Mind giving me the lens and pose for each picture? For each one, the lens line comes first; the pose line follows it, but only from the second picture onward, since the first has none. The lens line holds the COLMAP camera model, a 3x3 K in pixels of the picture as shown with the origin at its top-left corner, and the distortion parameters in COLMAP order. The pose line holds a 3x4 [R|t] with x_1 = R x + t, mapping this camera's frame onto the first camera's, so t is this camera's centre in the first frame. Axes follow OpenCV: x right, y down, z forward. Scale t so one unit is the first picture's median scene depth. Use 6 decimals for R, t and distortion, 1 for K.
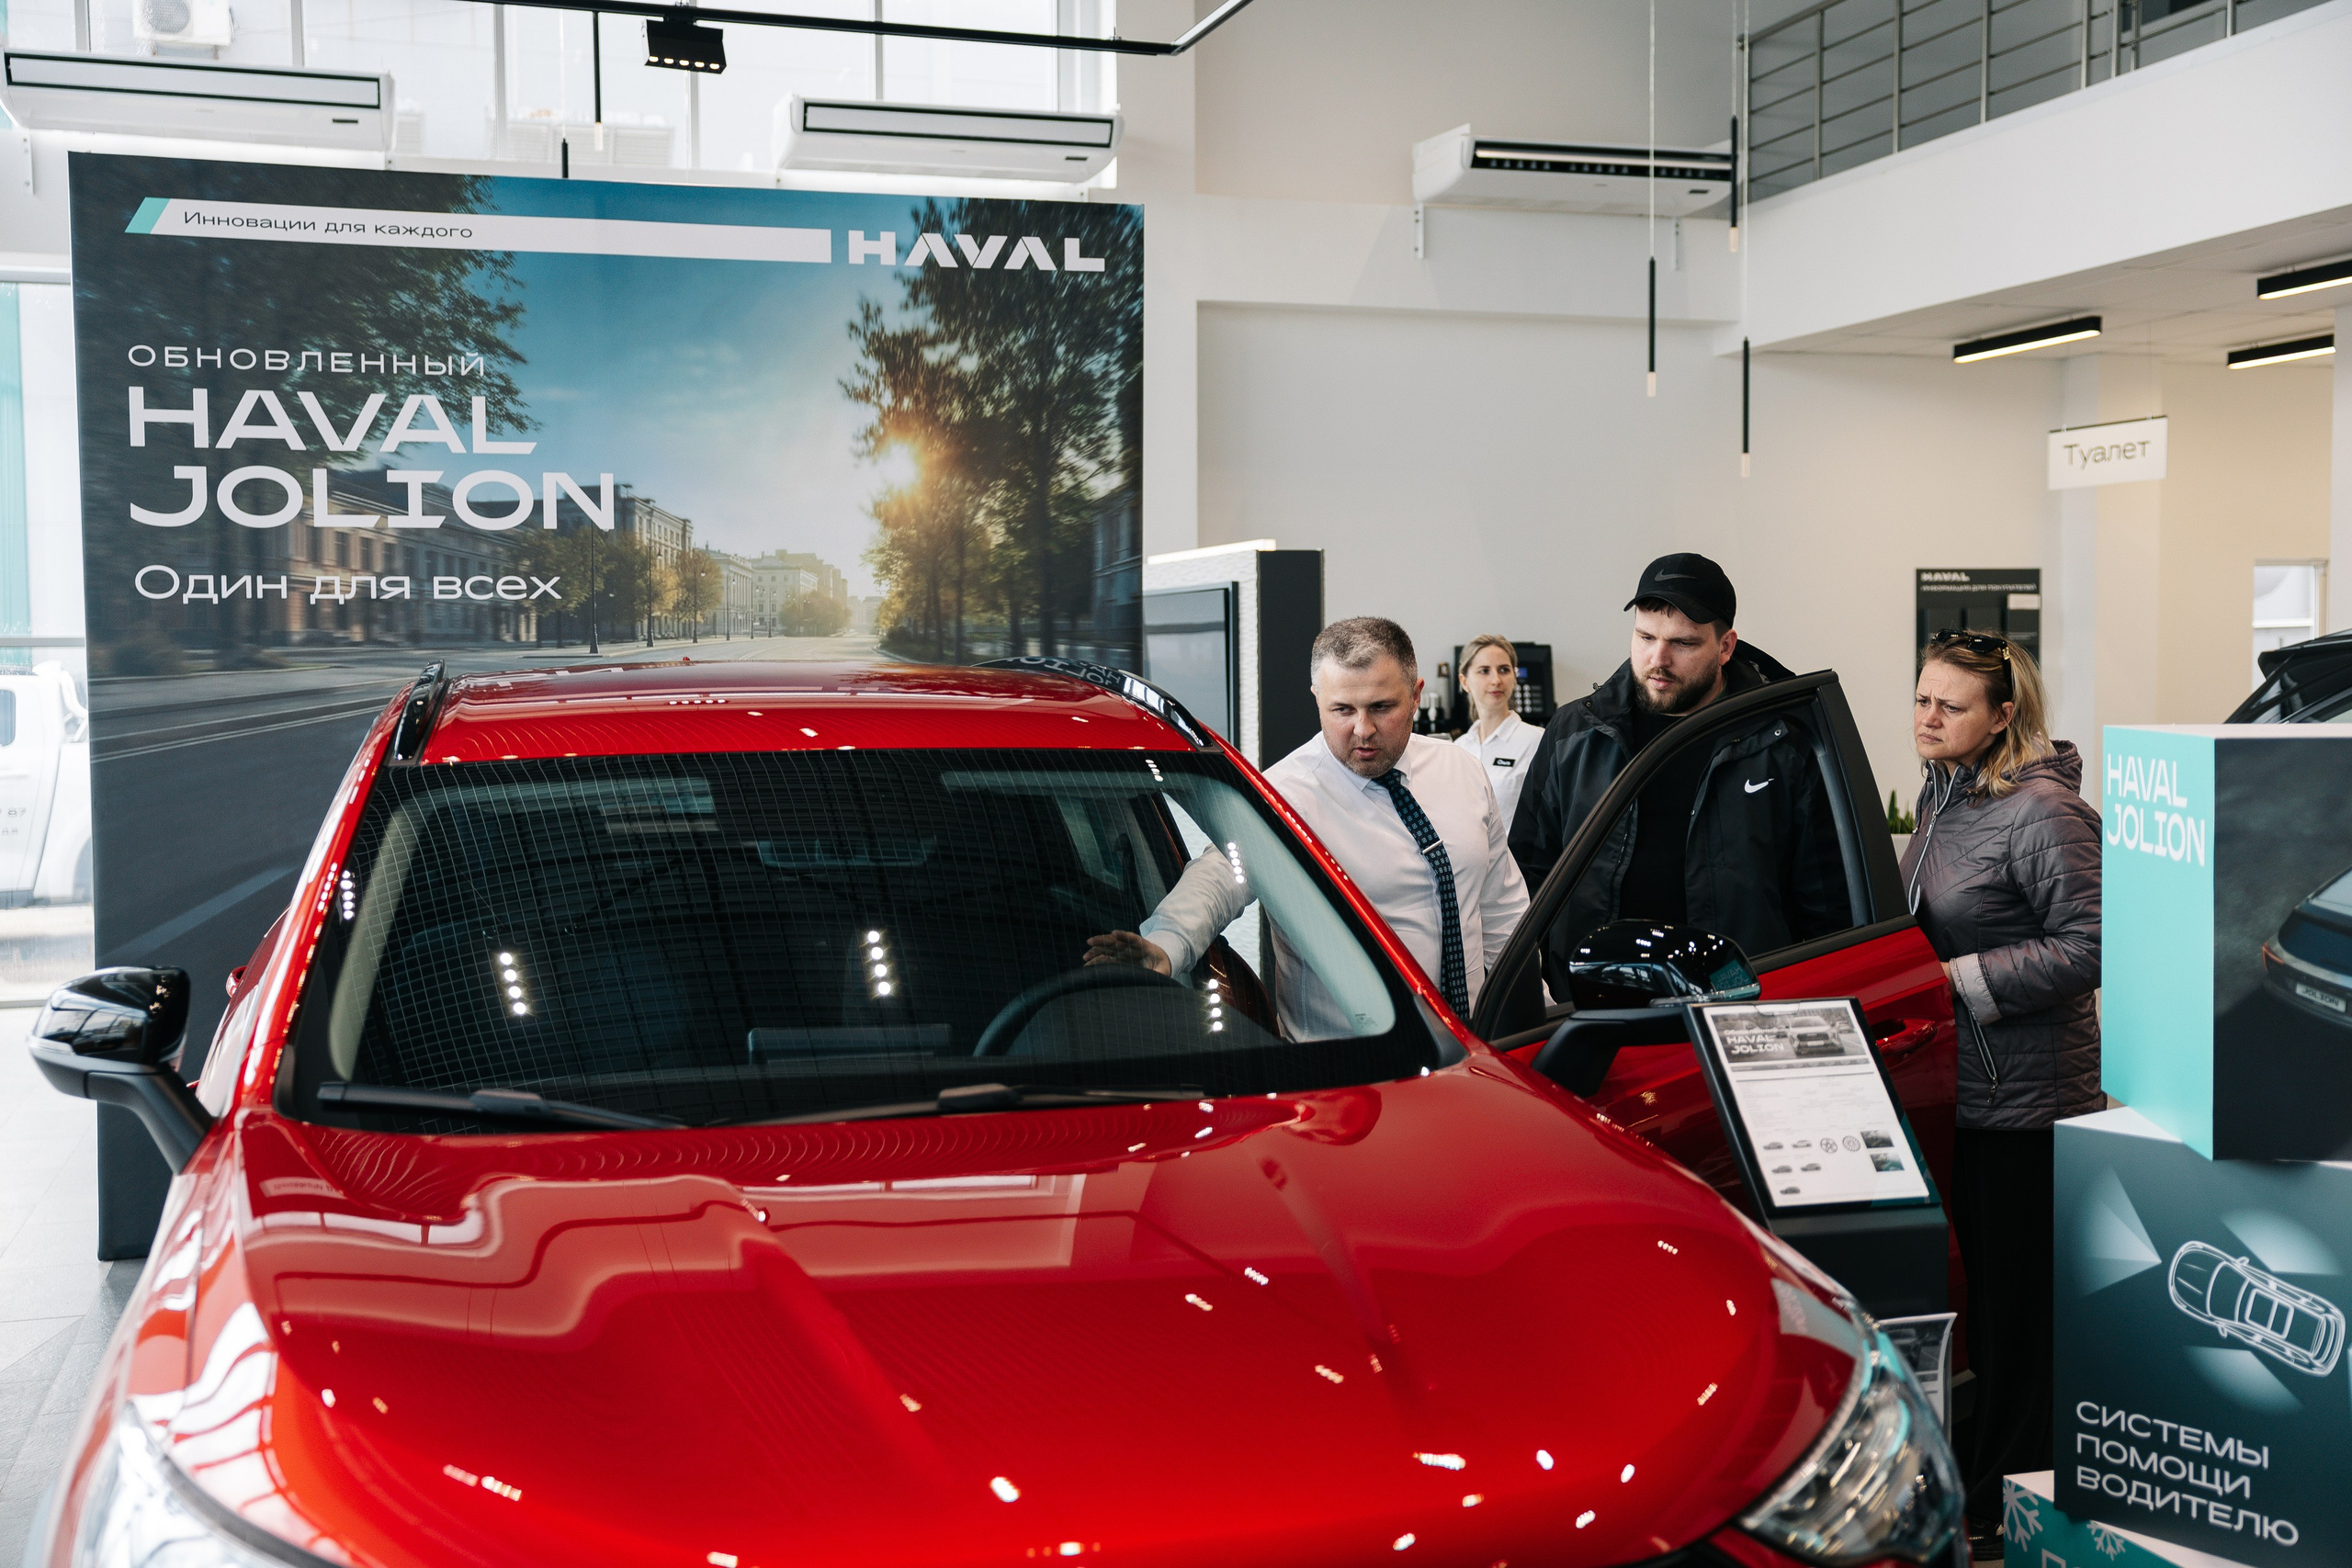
lens RADIAL K [[2563.4, 0, 1179.7], [0, 2563.4, 776.6], [0, 0, 1]] dist [-0.035059, 0.250702]
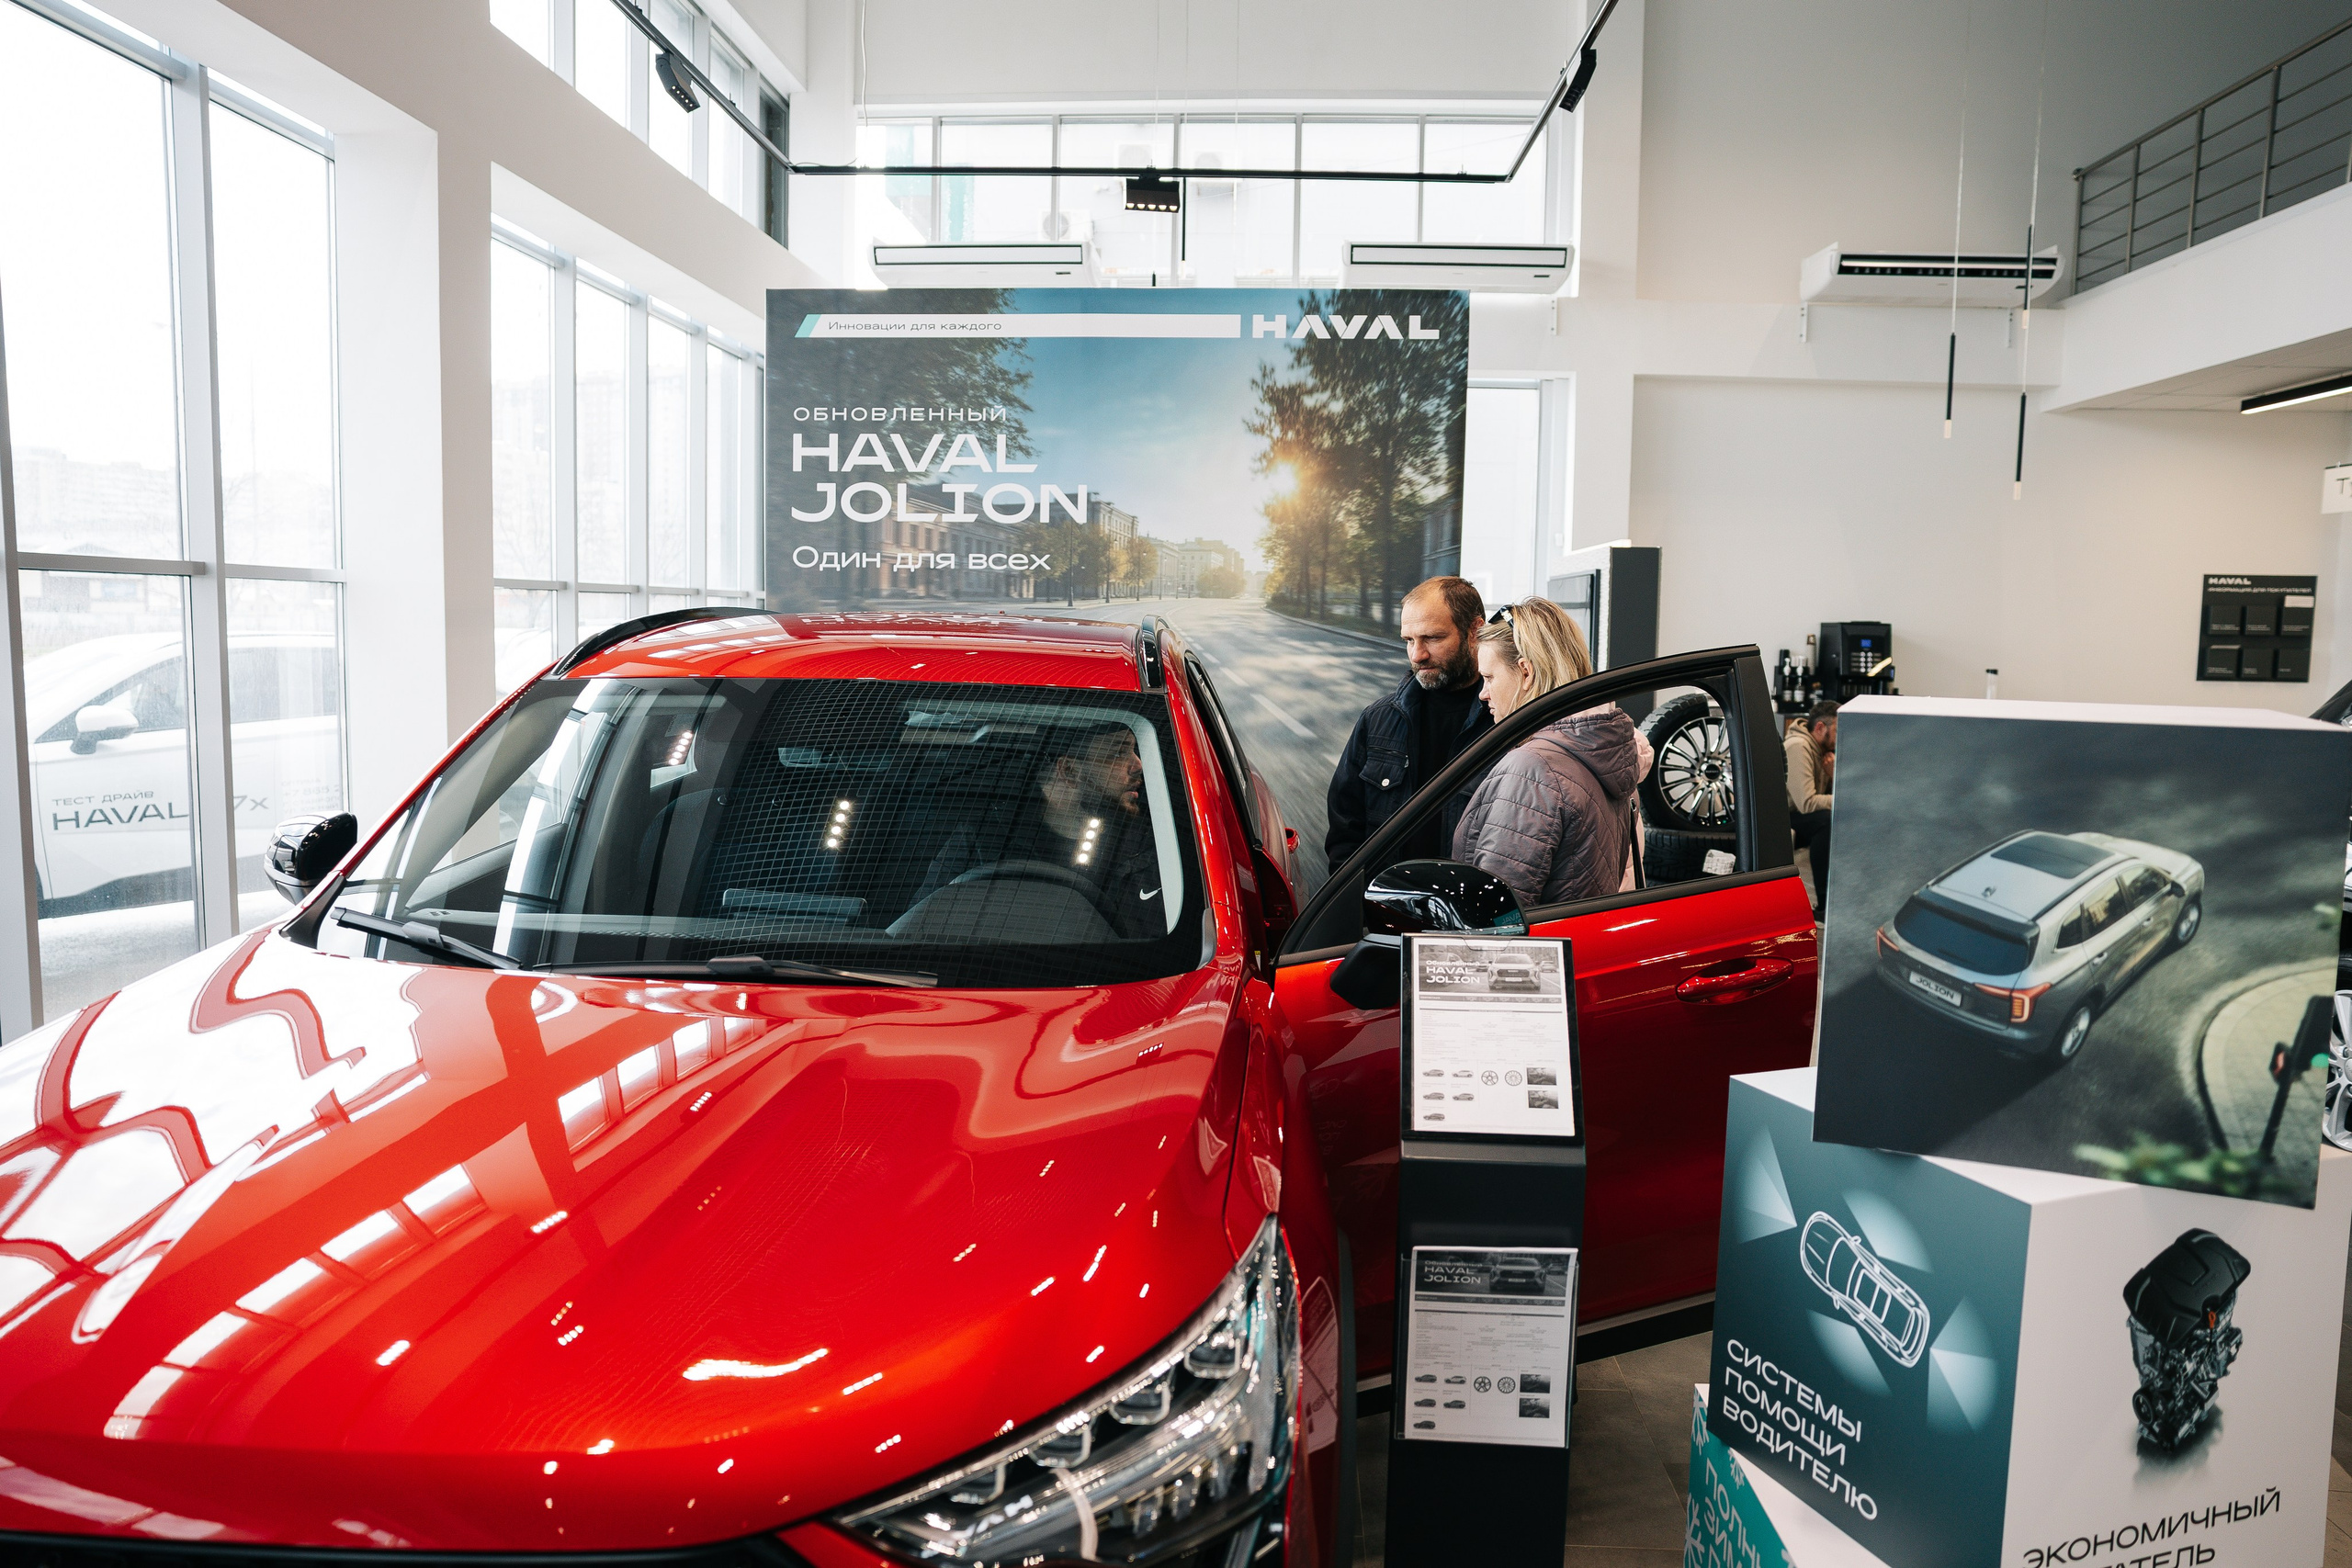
lens RADIAL K [[1601.4, 0, 1179.2], [0, 1601.4, 778.3], [0, 0, 1]] dist [-0.134717, 0.117816]
pose [[0.936547, 0.057685, -0.345763, 0.157652], [-0.039602, 0.997464, 0.059143, -0.006289], [0.348298, -0.041697, 0.936456, 0.152524]]
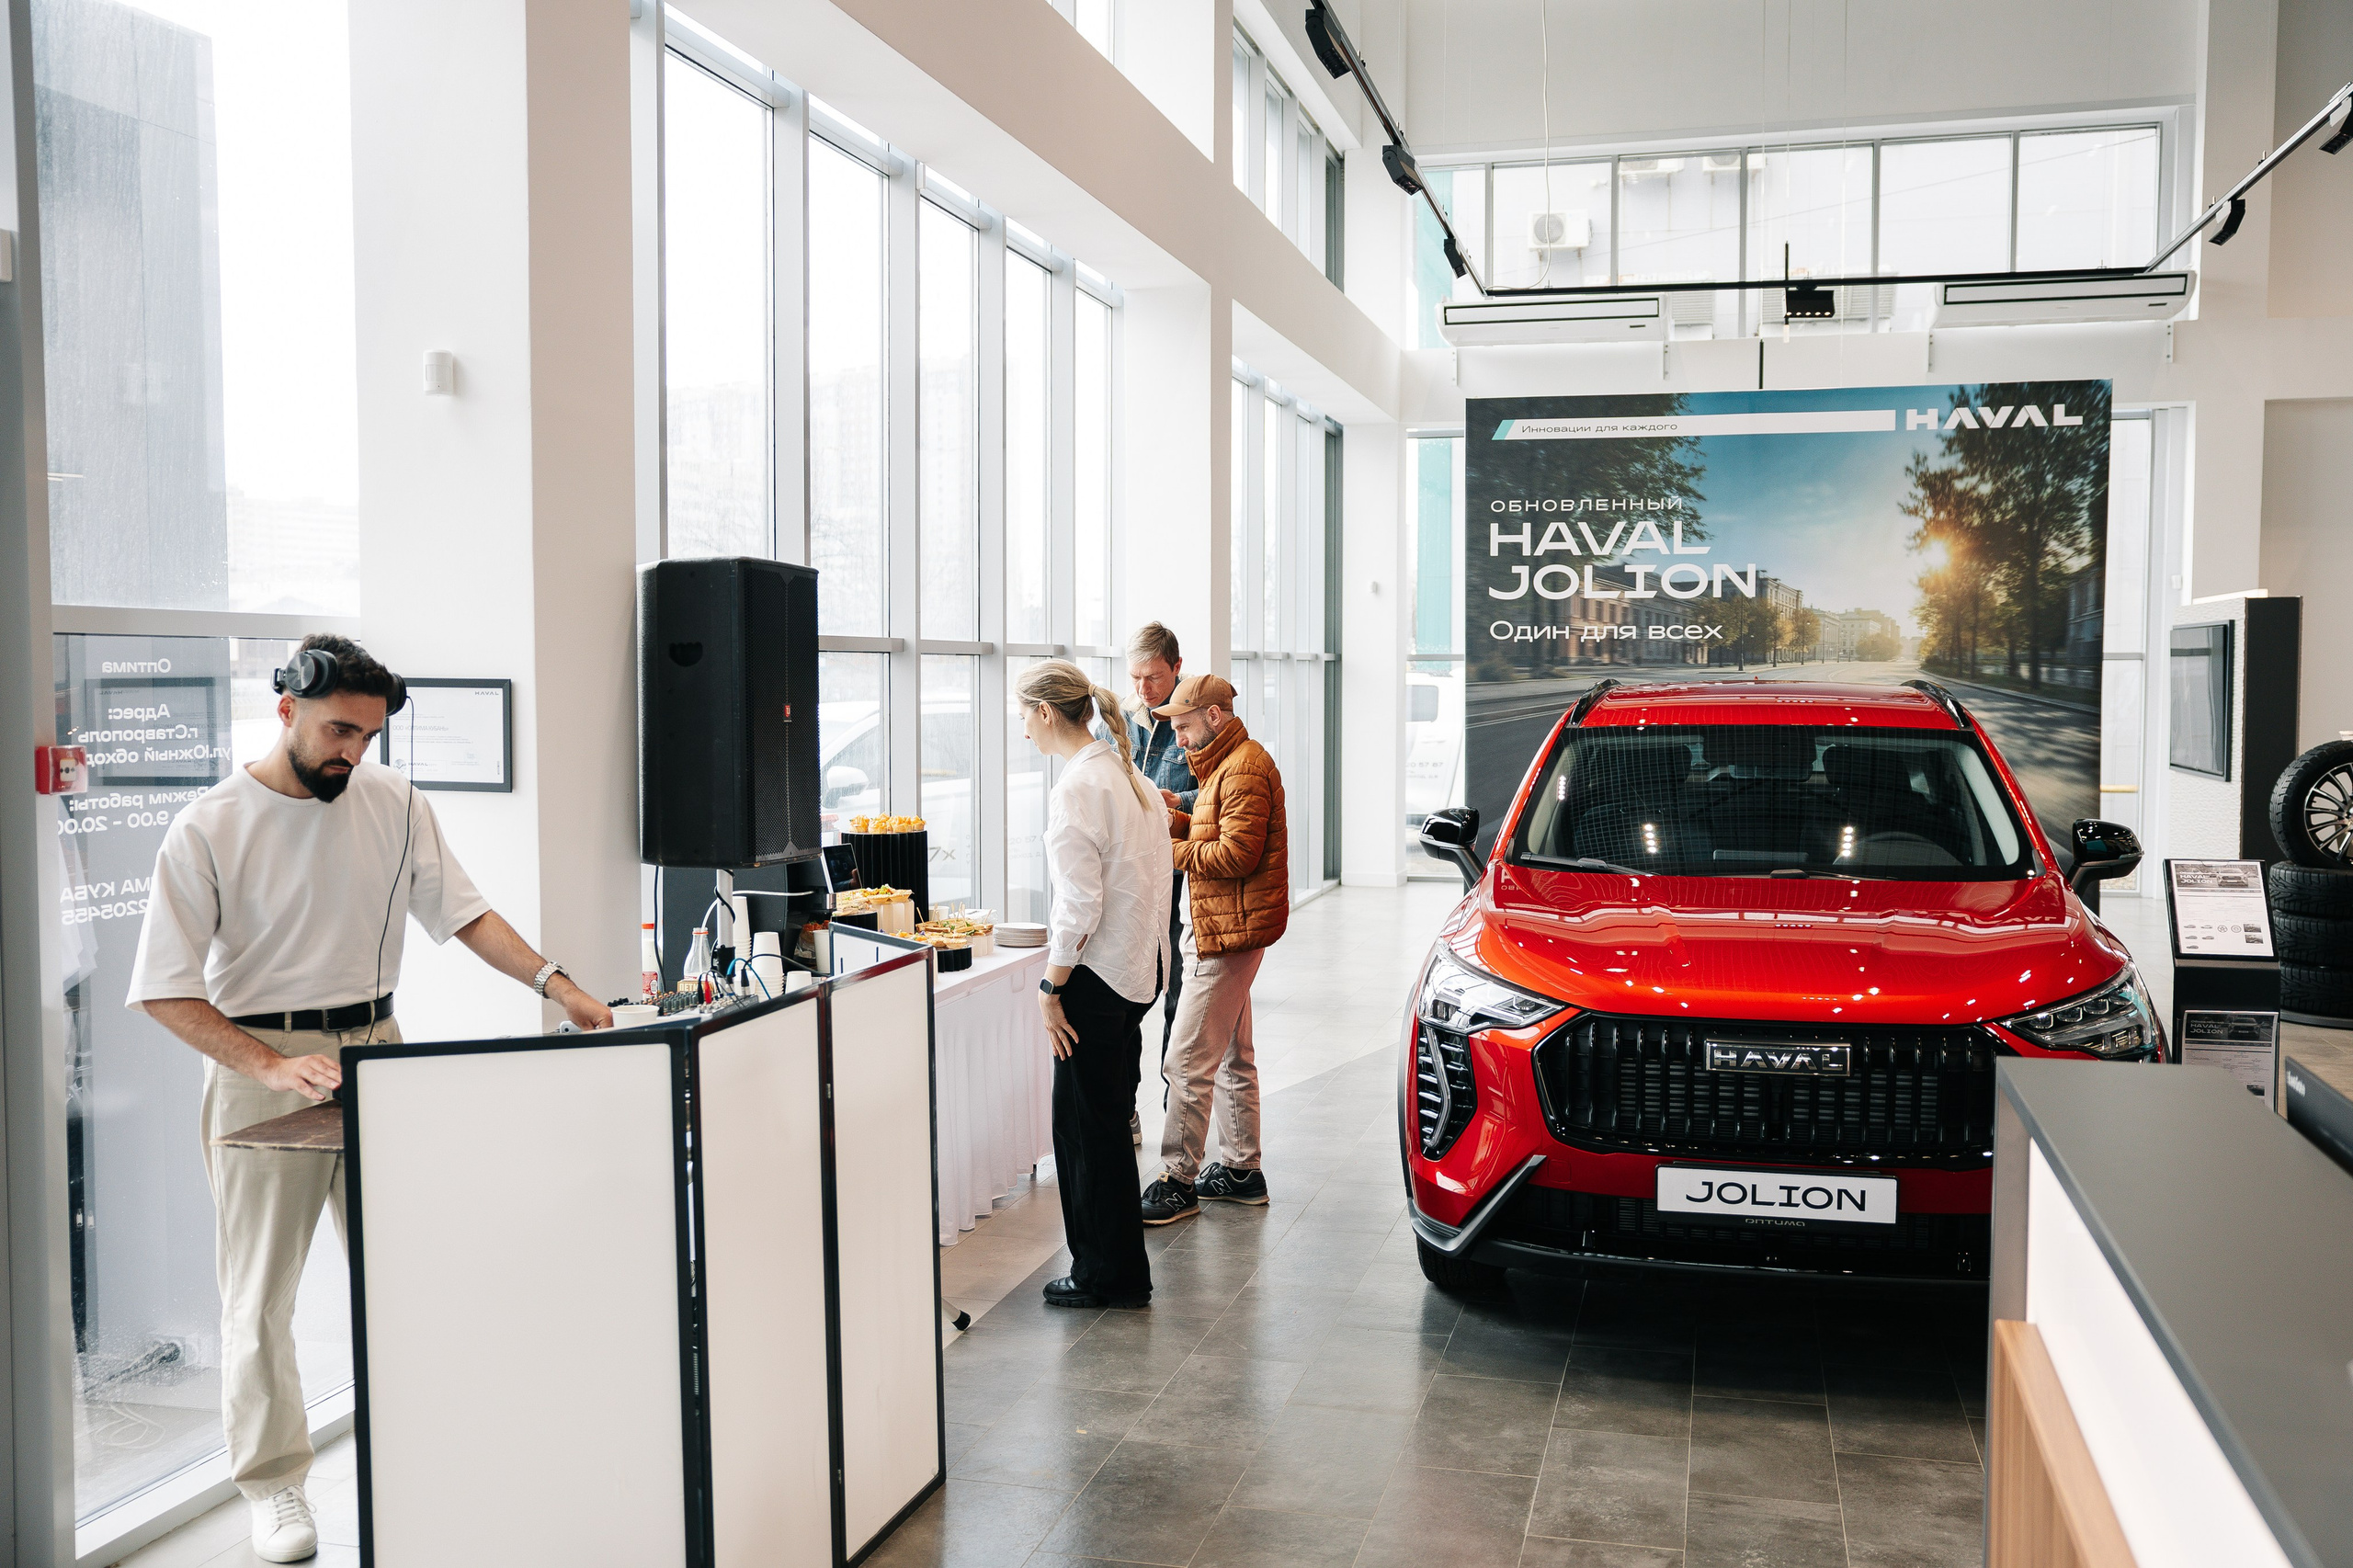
lens RADIAL K [[2101.0, 0, 1176.5], [0, 2101.0, 784.0], [0, 0, 1]] dist [-0.083290, 0.160765]
pose [[0.850323, 0.035269, -0.525078, 0.182375], [-0.028786, 0.999375, 0.020510, 0.008941], [0.525474, -0.002326, 0.850807, -0.370294]]
